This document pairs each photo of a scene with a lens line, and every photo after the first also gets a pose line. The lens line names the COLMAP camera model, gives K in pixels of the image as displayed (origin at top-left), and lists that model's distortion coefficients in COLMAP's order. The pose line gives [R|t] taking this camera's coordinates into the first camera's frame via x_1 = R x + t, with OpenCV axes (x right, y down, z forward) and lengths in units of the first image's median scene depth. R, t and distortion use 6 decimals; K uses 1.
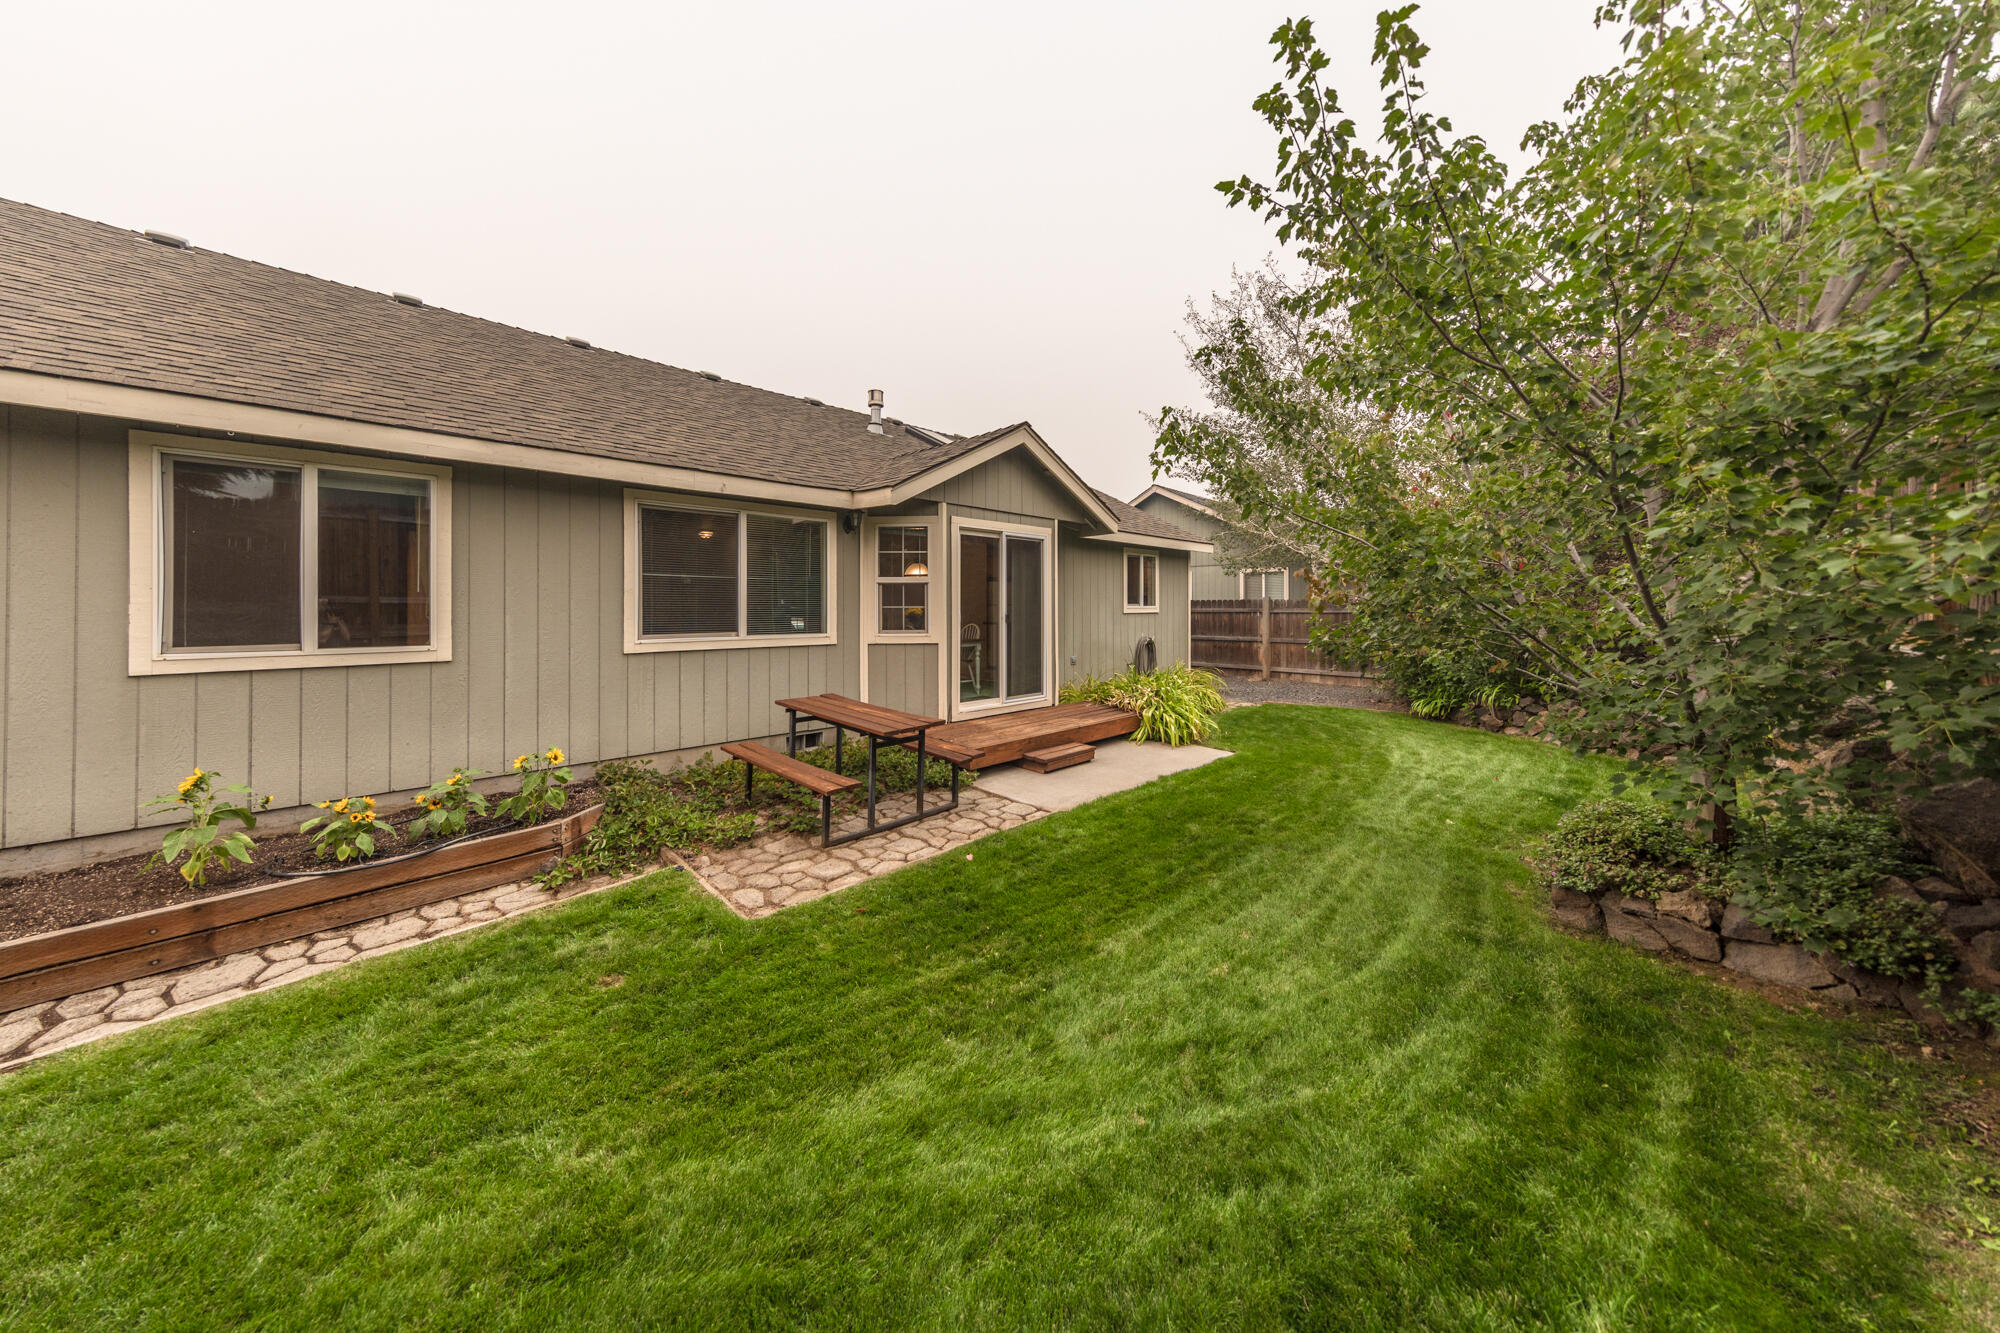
lens RADIAL K [[653.1, 0, 1000.3], [0, 653.1, 607.8], [0, 0, 1]] dist [0.000227, 0.000059]
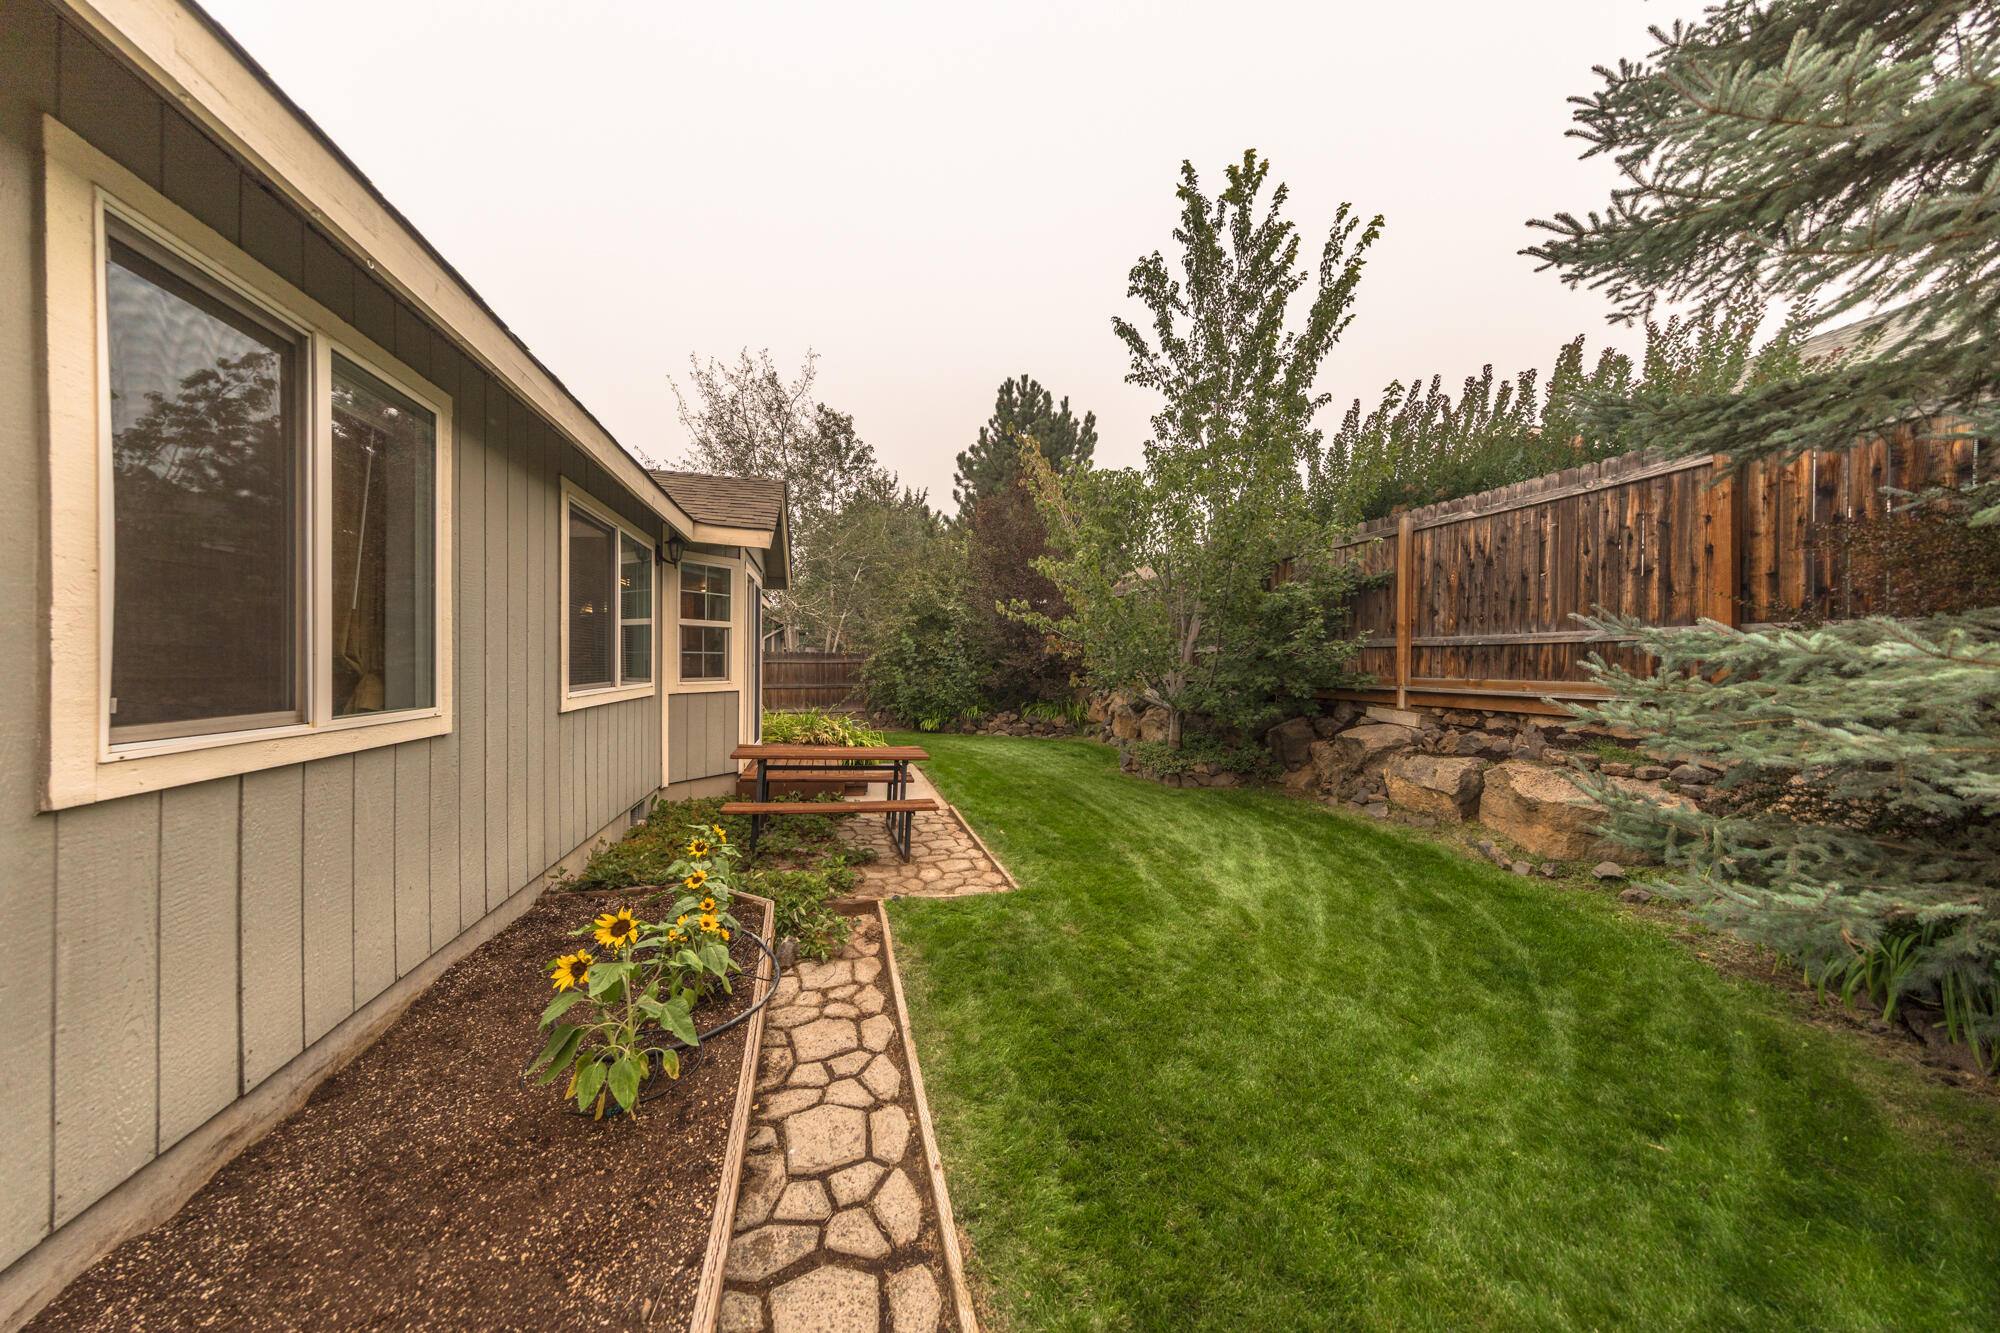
lens RADIAL K [[625.1, 0, 1000.0], [0, 625.1, 666.5], [0, 0, 1]] dist [-0.000222, -0.000041]
pose [[0.505814, -0.004867, 0.862629, -1.216854], [-0.003568, 0.999964, 0.007734, 0.017773], [-0.862635, -0.006990, 0.505778, 0.335424]]
